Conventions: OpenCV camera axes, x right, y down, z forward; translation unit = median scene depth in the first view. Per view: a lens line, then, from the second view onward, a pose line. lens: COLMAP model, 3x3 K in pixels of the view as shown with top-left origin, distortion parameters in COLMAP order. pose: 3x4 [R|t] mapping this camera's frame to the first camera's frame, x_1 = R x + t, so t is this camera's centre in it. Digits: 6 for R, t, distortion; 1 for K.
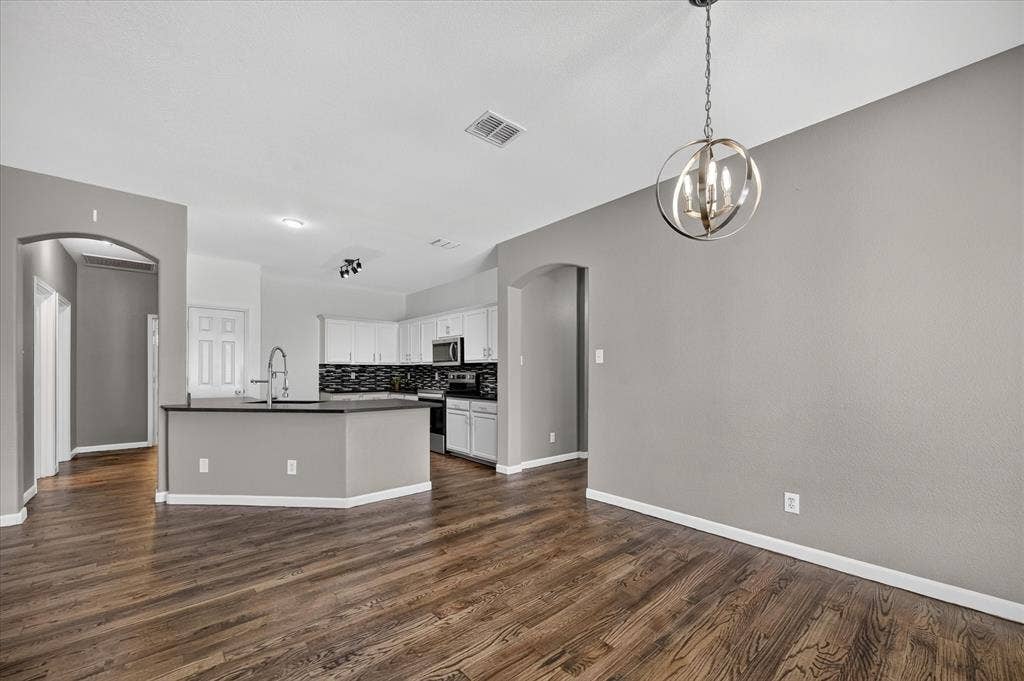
lens RADIAL K [[409.4, 0, 521.3], [0, 409.4, 373.4], [0, 0, 1]] dist [-0.000006, -0.000047]
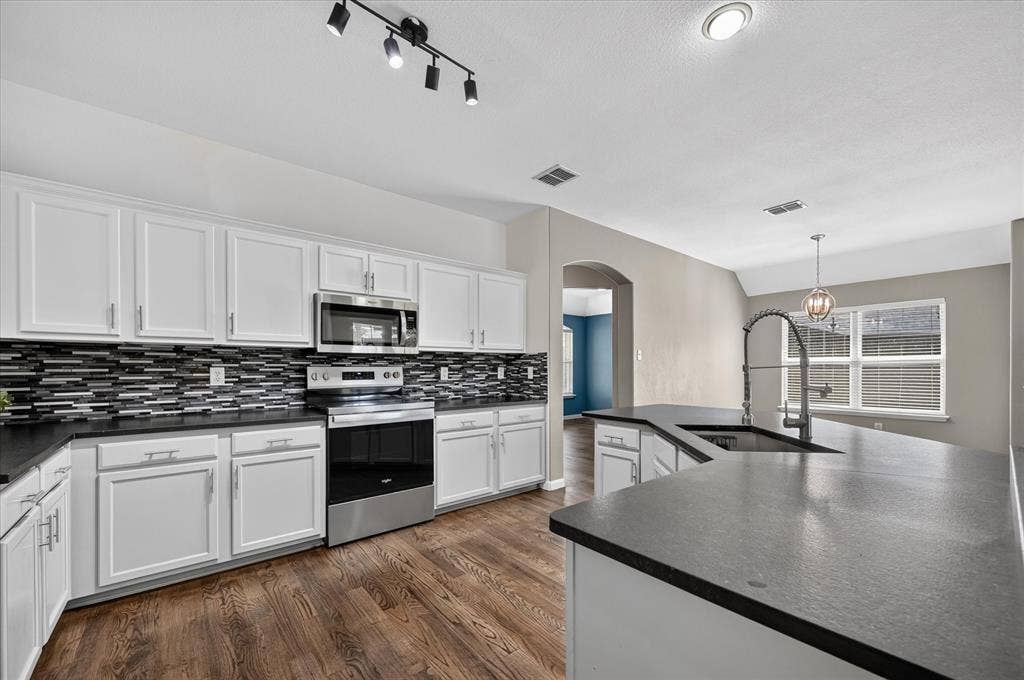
lens RADIAL K [[408.8, 0, 522.8], [0, 408.8, 366.0], [0, 0, 1]] dist [-0.001233, 0.000018]
pose [[0.024598, 0.000433, 0.999697, -0.861054], [-0.001120, 0.999999, -0.000406, -0.004386], [-0.999697, -0.001110, 0.024598, 1.035921]]
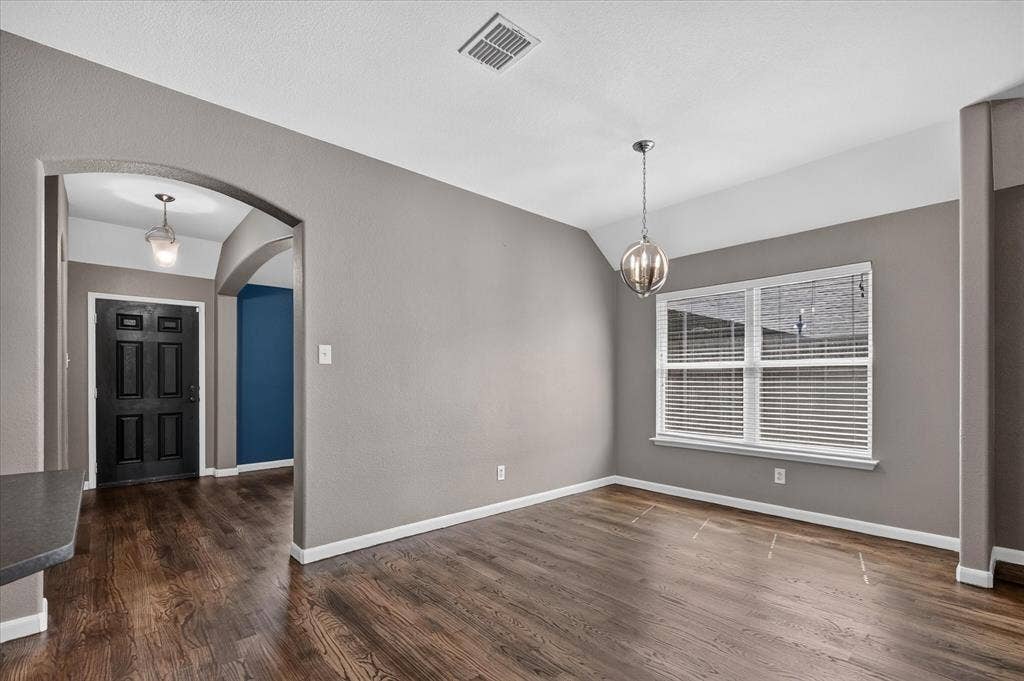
lens RADIAL K [[462.5, 0, 519.4], [0, 462.5, 375.8], [0, 0, 1]] dist [-0.000637, -0.000169]
pose [[-0.016203, 0.001944, 0.999867, -0.479354], [-0.003116, 0.999993, -0.001995, -0.003438], [-0.999864, -0.003148, -0.016197, 0.523243]]
